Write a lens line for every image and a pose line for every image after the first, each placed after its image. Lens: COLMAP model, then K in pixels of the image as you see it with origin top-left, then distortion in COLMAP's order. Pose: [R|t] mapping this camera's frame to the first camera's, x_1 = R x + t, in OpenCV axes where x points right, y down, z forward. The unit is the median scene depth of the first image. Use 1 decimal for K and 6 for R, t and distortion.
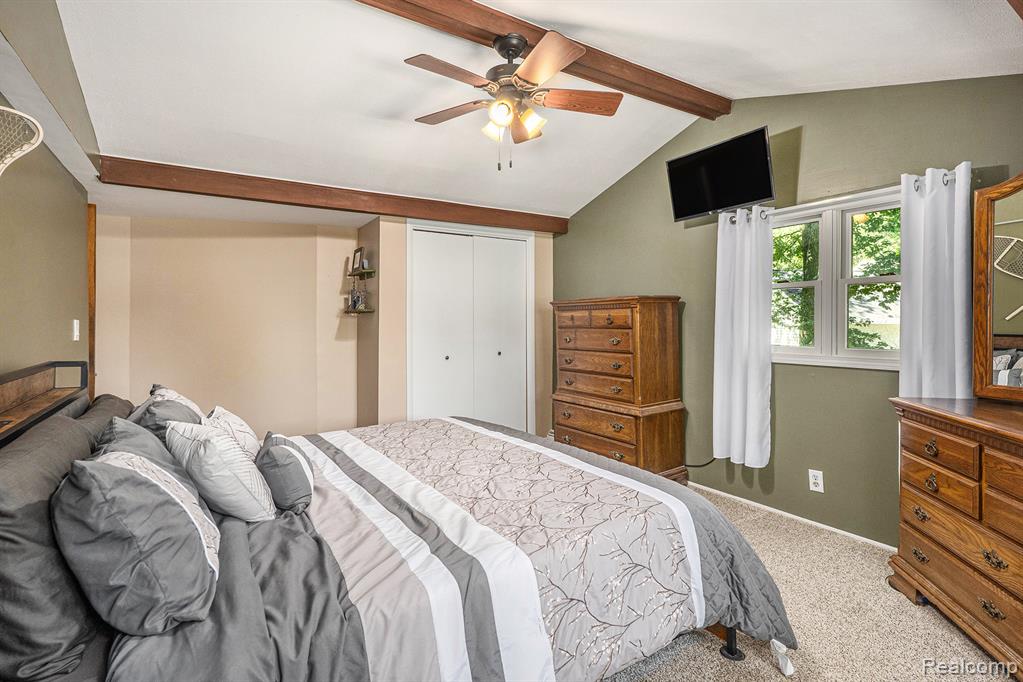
lens RADIAL K [[474.6, 0, 510.4], [0, 474.6, 326.7], [0, 0, 1]] dist [-0.002682, -0.000378]
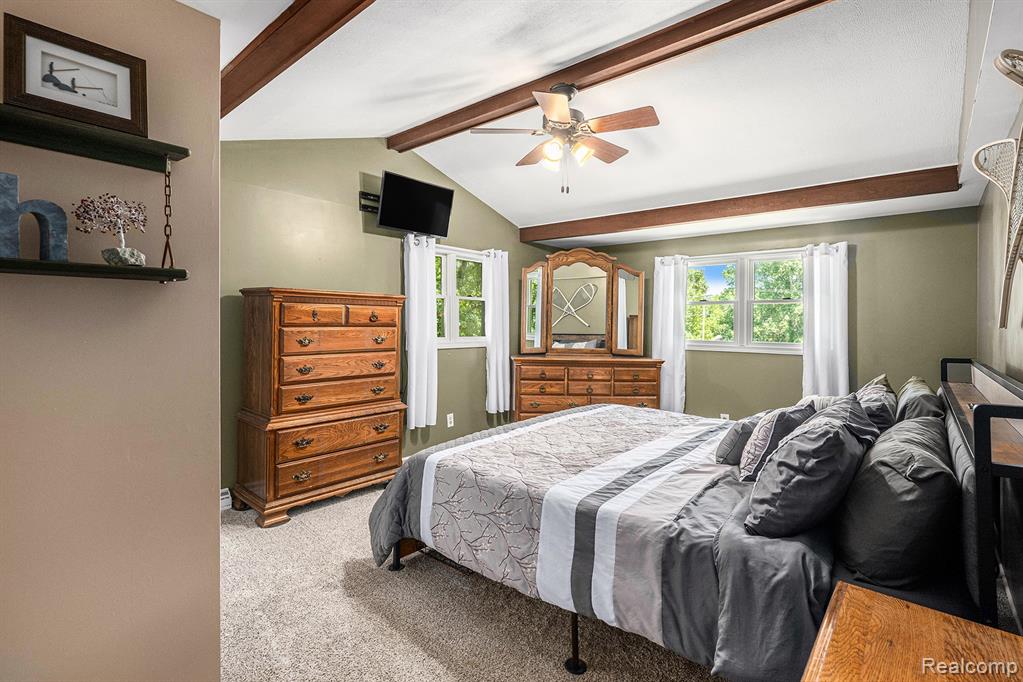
lens RADIAL K [[474.6, 0, 510.4], [0, 474.6, 326.7], [0, 0, 1]] dist [-0.002682, -0.000378]
pose [[-0.281571, -0.000216, 0.959540, -0.765114], [0.003342, 0.999994, 0.001206, 0.004556], [-0.959535, 0.003547, -0.281569, 1.004186]]
